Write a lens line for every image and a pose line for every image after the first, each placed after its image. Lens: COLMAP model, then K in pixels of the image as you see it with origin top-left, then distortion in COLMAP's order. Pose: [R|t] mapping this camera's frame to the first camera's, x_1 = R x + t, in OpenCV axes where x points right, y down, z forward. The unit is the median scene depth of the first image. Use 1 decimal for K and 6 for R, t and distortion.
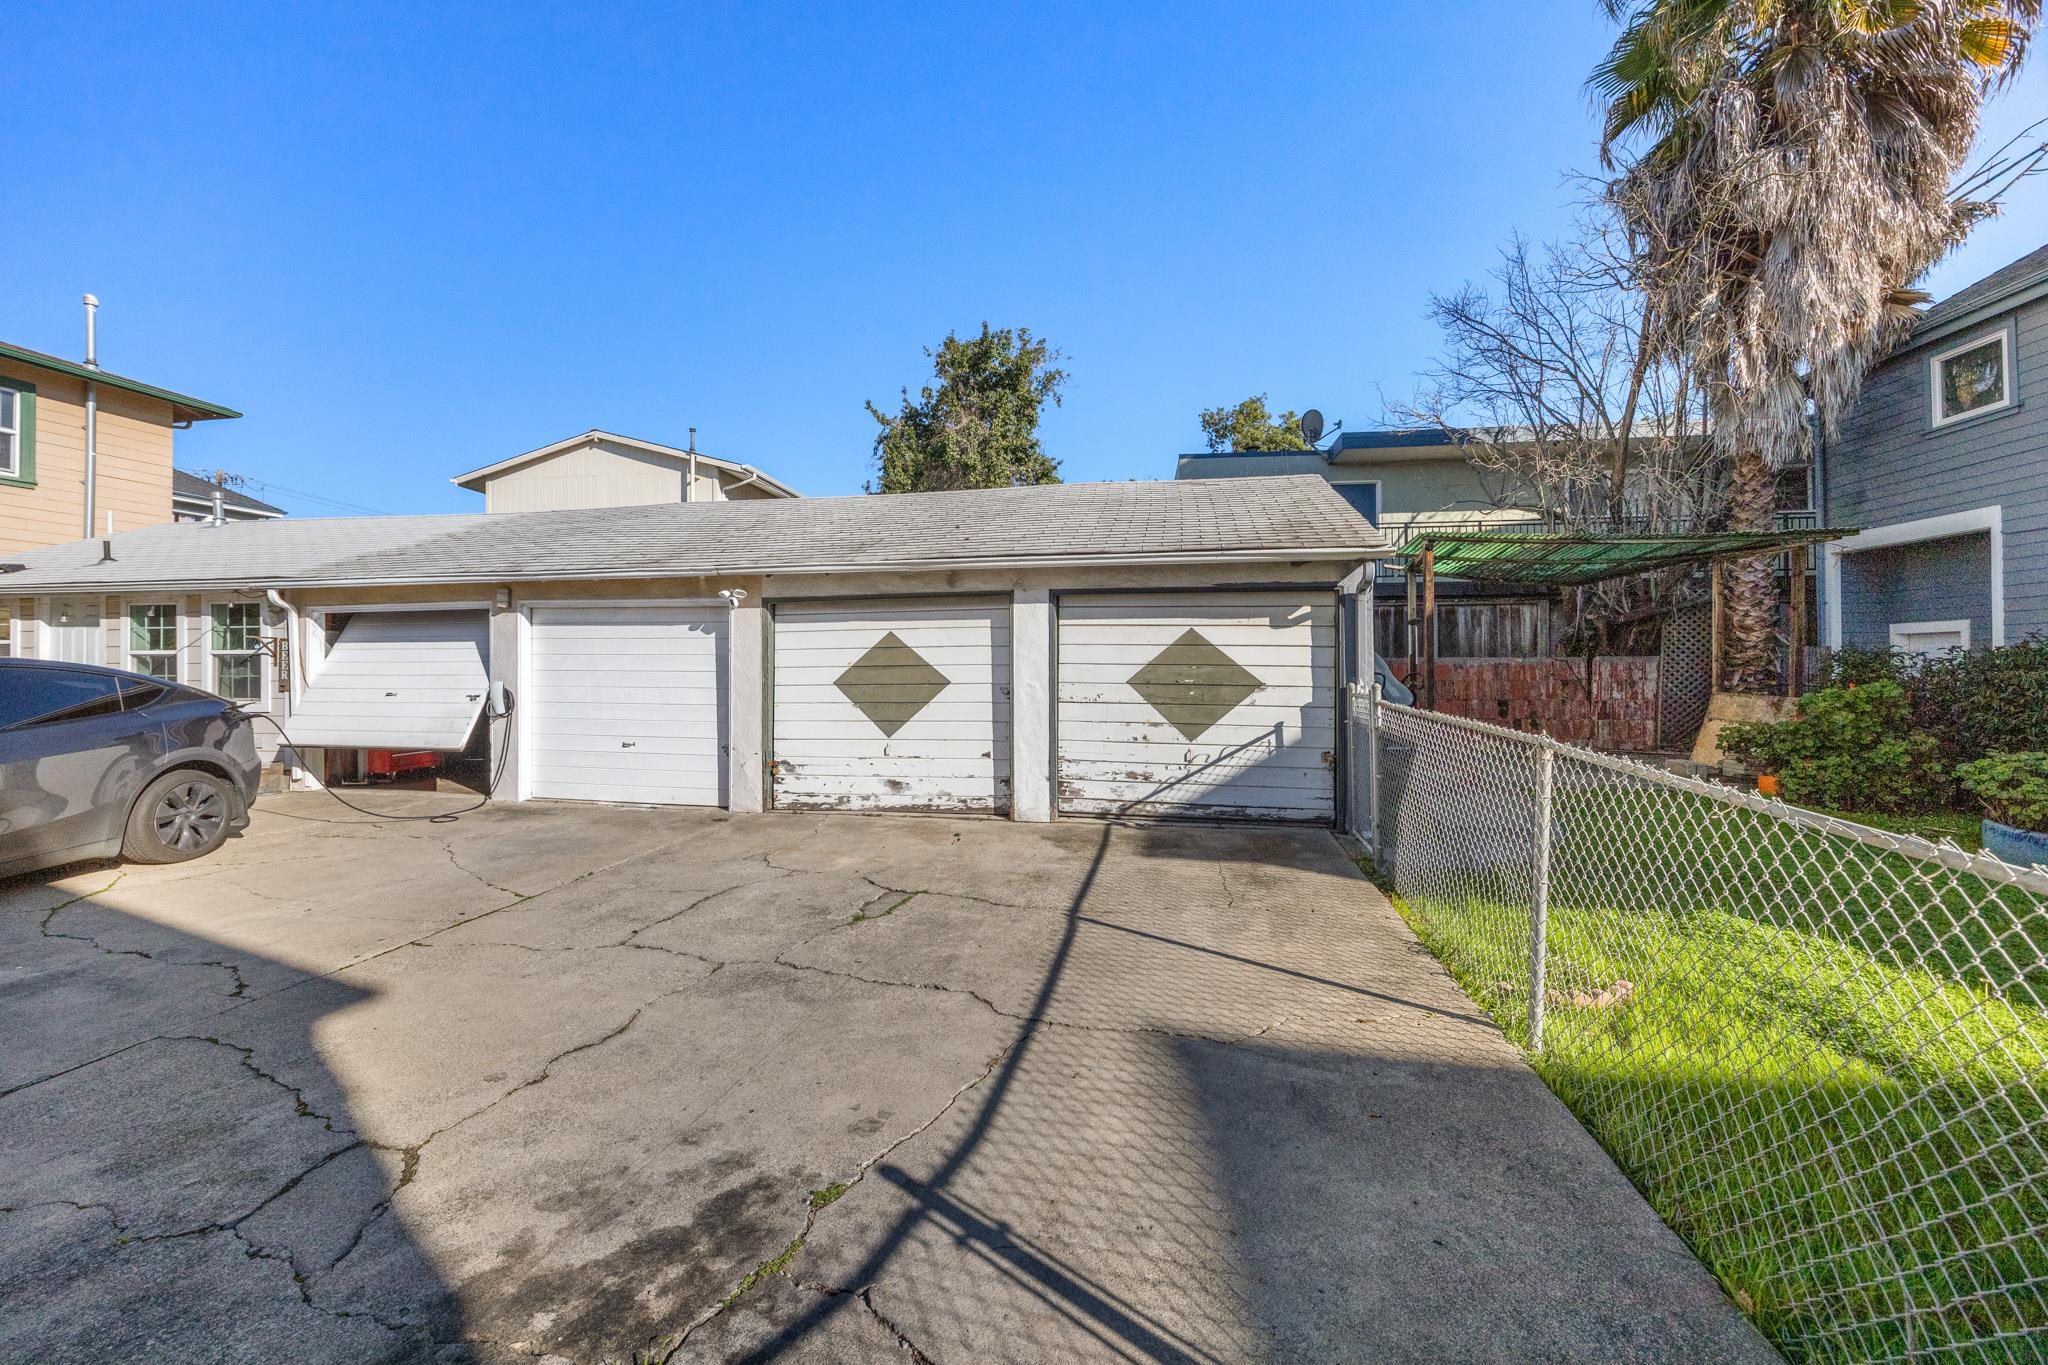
lens RADIAL K [[769.6, 0, 1024.0], [0, 769.6, 668.4], [0, 0, 1]] dist [-0.007959, 0.000163]
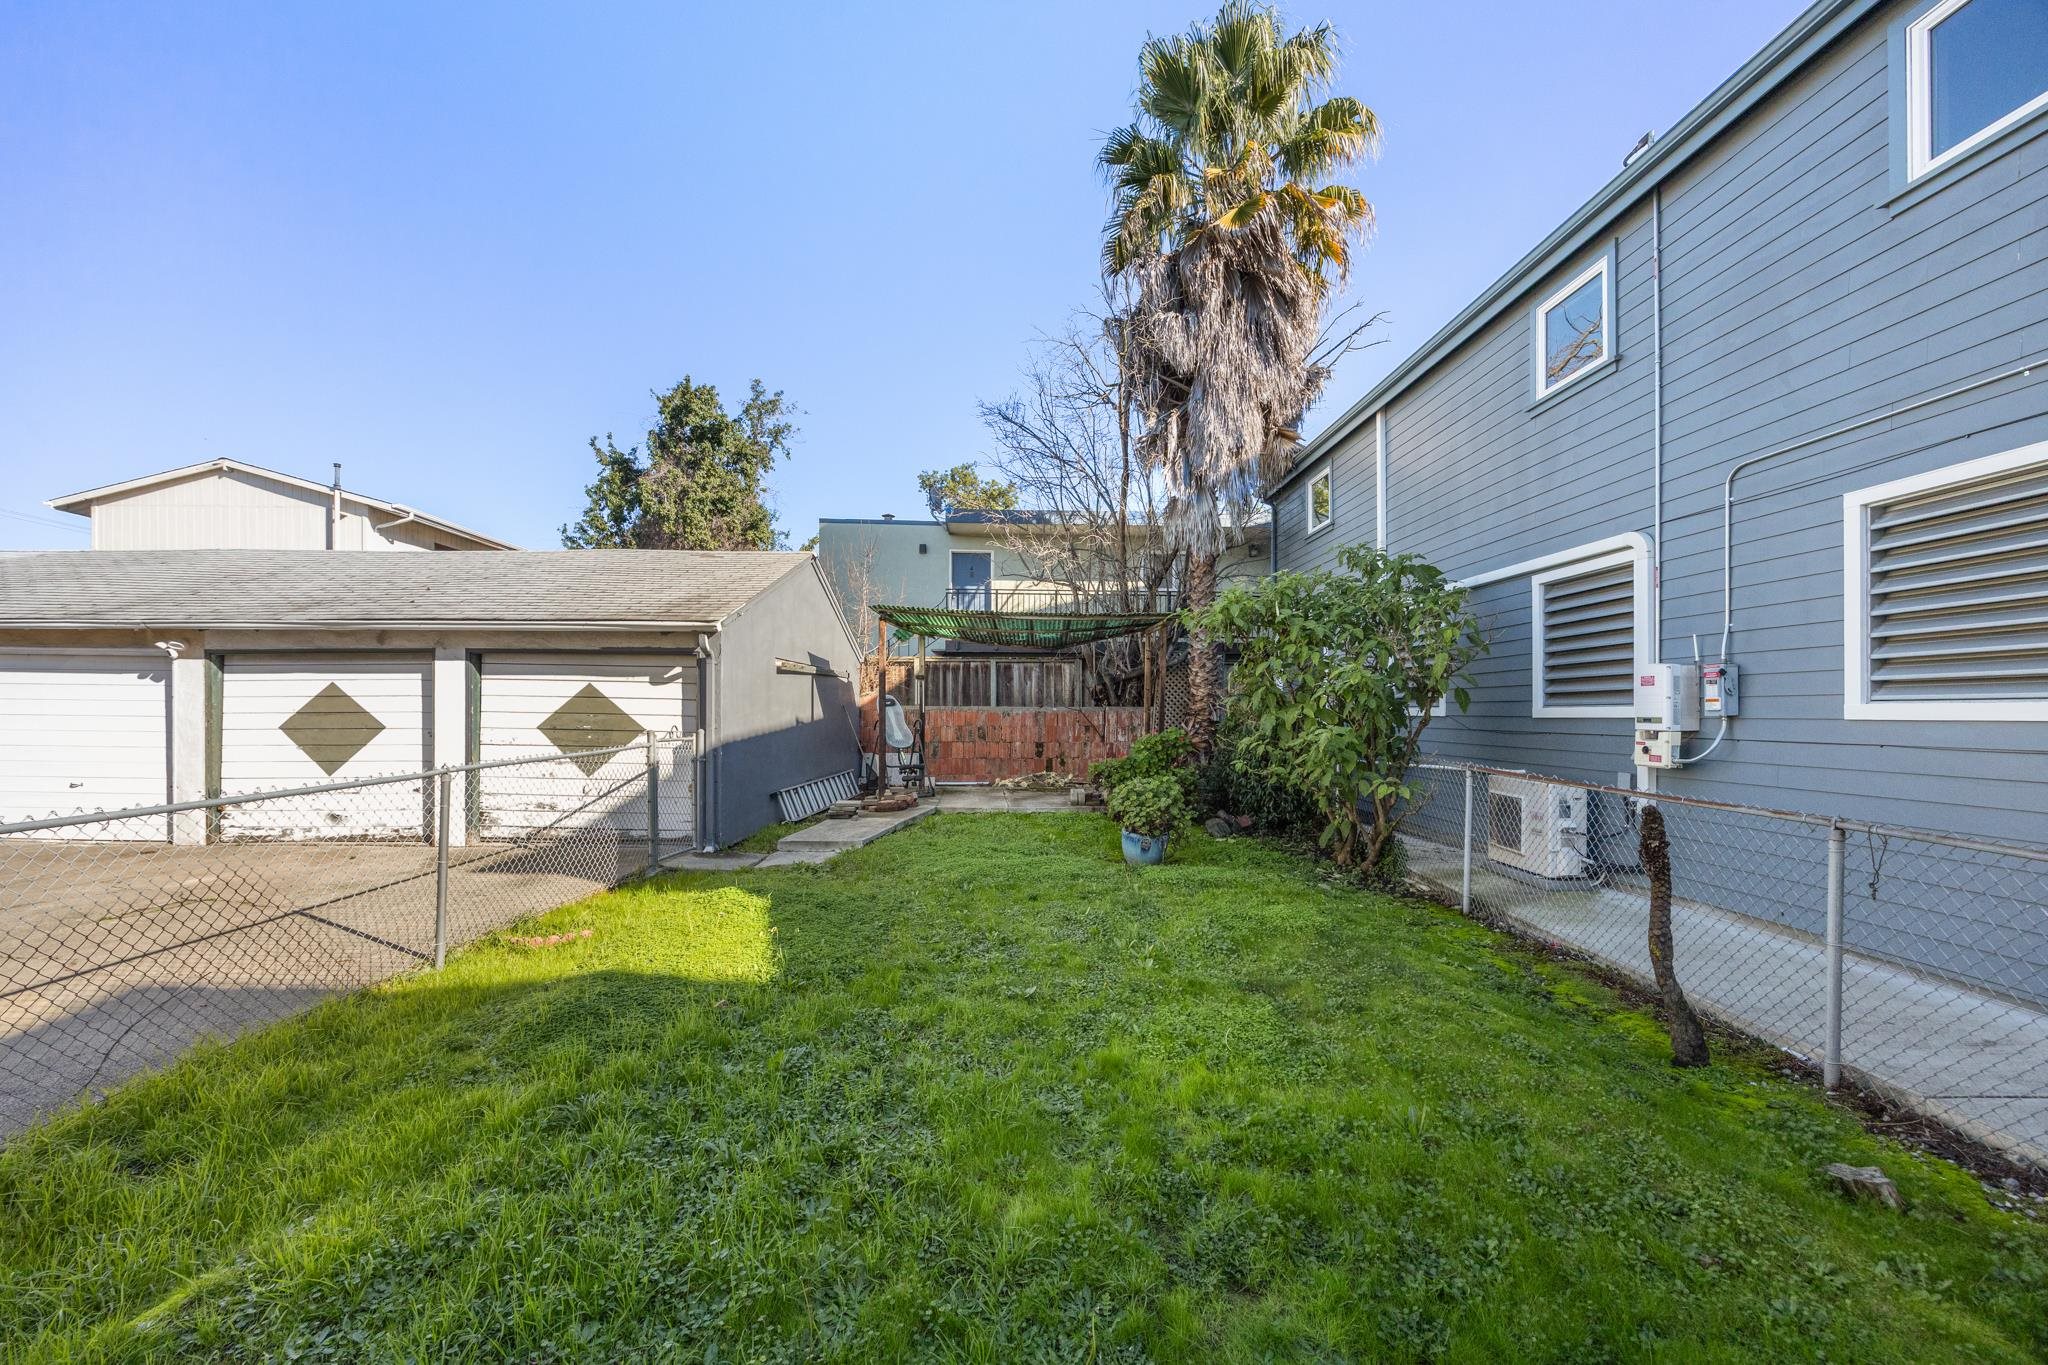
lens RADIAL K [[766.6, 0, 1027.9], [0, 766.6, 721.5], [0, 0, 1]] dist [-0.005390, -0.000182]
pose [[0.983088, 0.004276, 0.183086, 0.501206], [-0.007020, 0.999872, 0.014343, -0.010757], [-0.183002, -0.015386, 0.982992, -0.230527]]
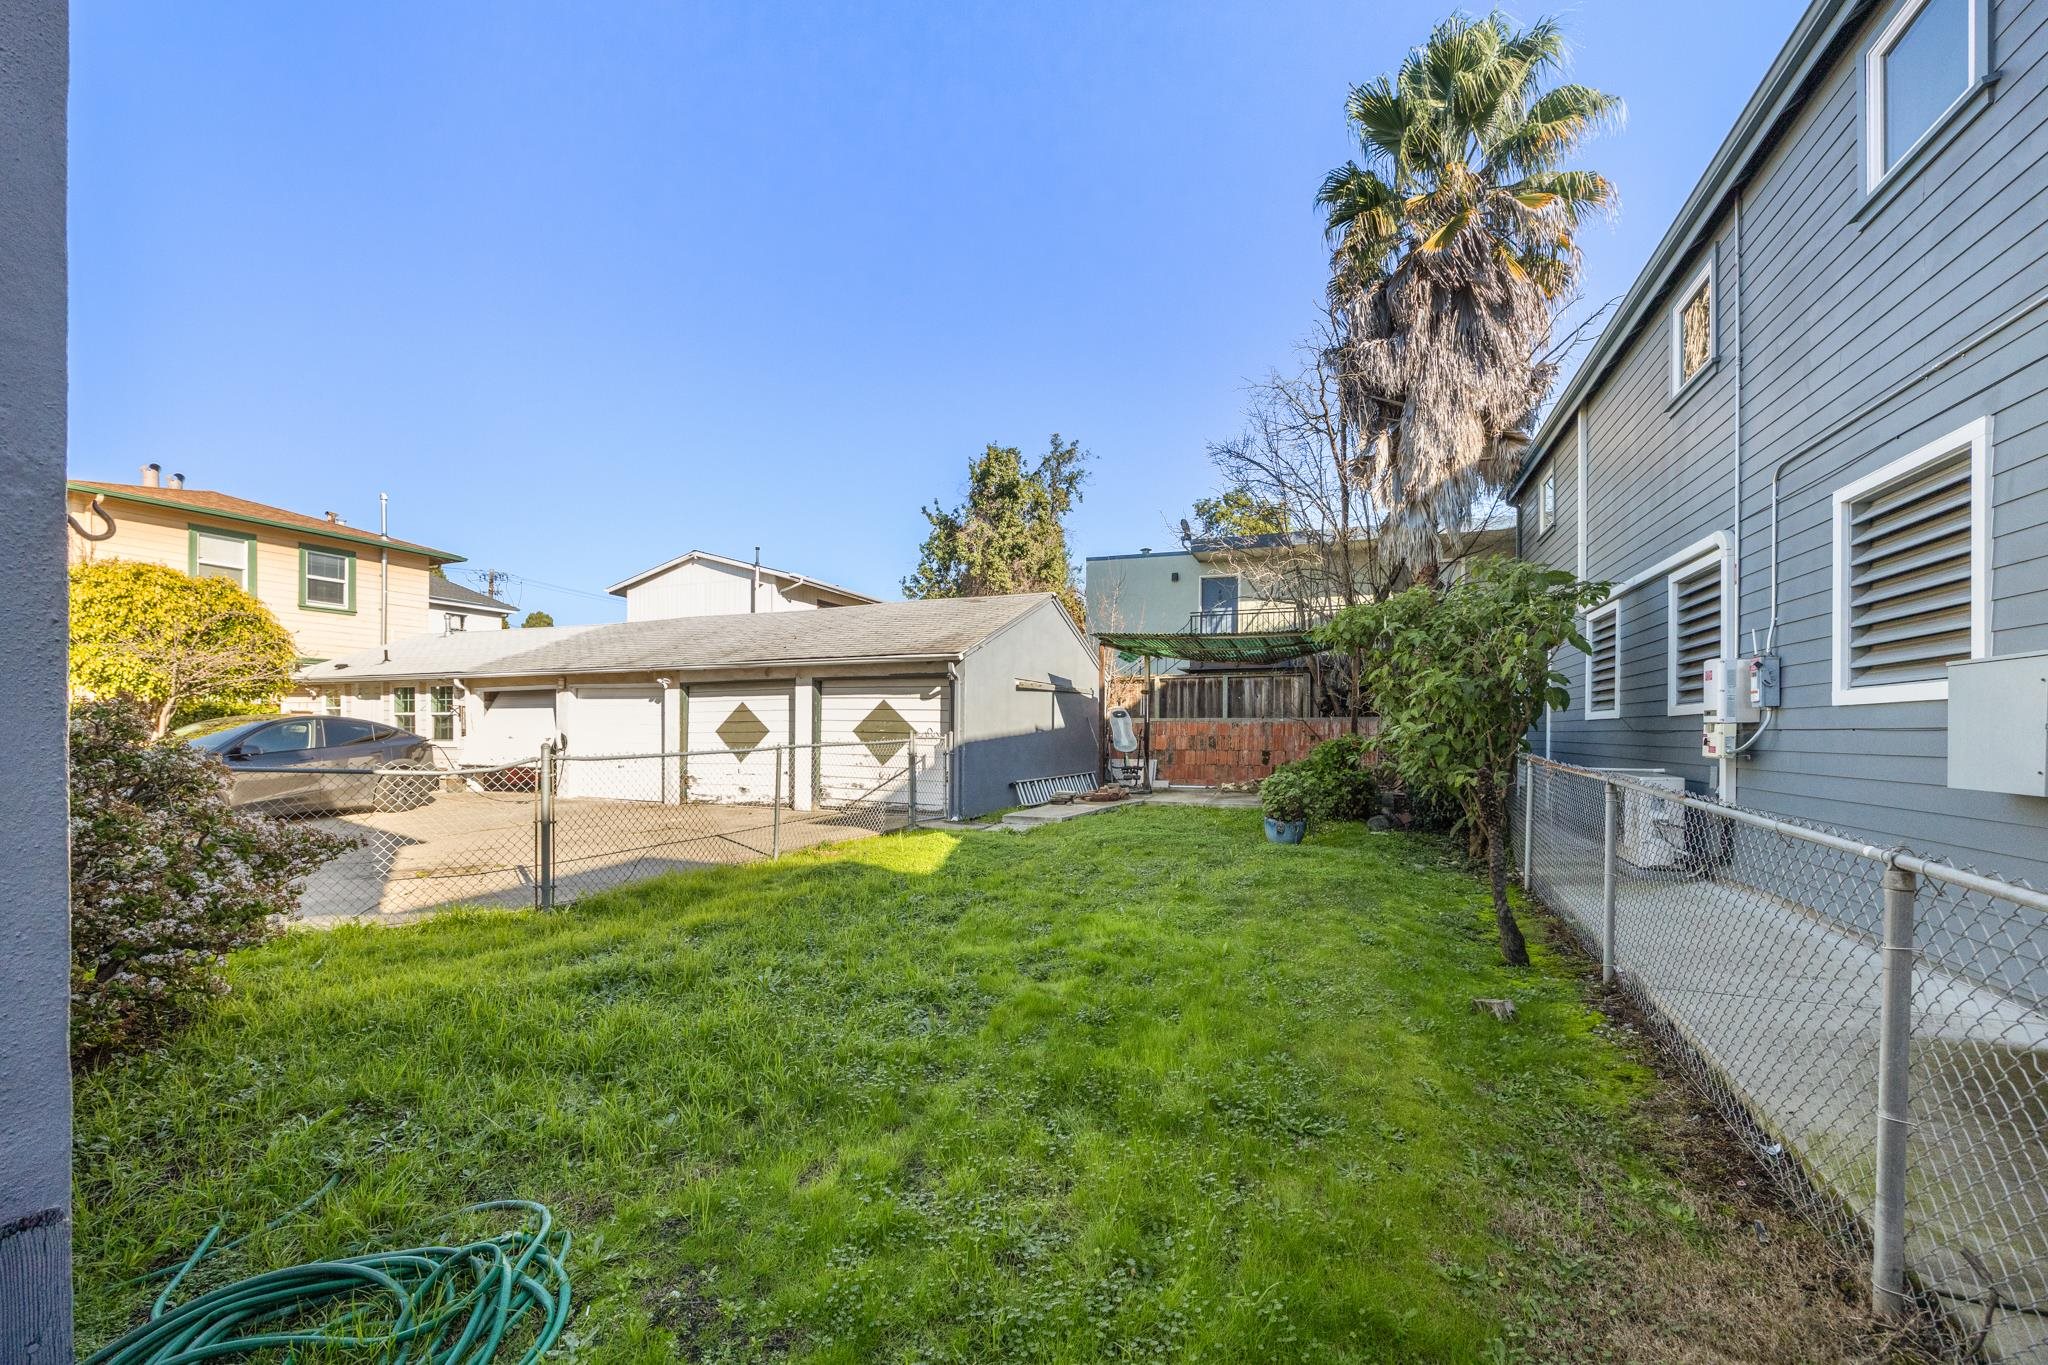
lens RADIAL K [[781.6, 0, 1055.6], [0, 781.6, 740.1], [0, 0, 1]] dist [-0.007820, 0.000039]
pose [[0.979887, 0.006671, -0.199439, 0.699203], [-0.004209, 0.999910, 0.012766, 0.010215], [0.199507, -0.011670, 0.979827, -0.470261]]
